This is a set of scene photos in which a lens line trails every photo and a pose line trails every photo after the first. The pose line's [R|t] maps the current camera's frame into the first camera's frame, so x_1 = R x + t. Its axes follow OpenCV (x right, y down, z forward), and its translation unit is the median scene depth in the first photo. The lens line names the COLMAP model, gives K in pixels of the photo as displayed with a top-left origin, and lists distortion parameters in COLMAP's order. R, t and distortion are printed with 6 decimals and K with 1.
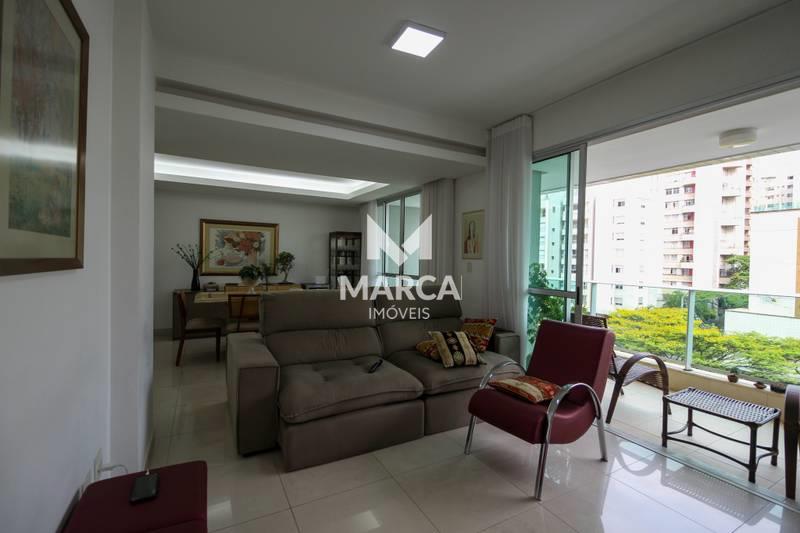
lens RADIAL K [[371.2, 0, 405.7], [0, 371.2, 266.2], [0, 0, 1]] dist [0.008971, -0.001087]
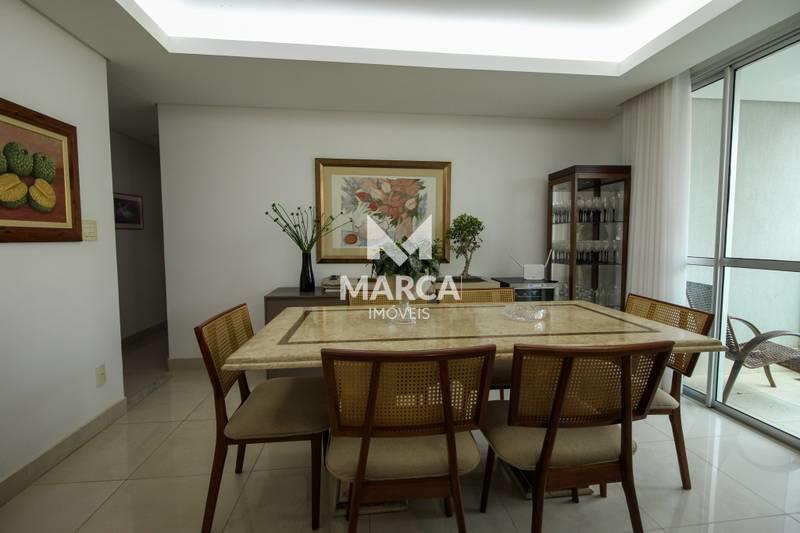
lens RADIAL K [[371.2, 0, 401.1], [0, 371.2, 265.1], [0, 0, 1]] dist [0.008971, -0.001087]
pose [[0.923460, 0.005488, -0.383656, -0.214919], [0.012428, 0.998945, 0.044203, 0.005218], [0.383494, -0.045587, 0.922417, 0.510949]]
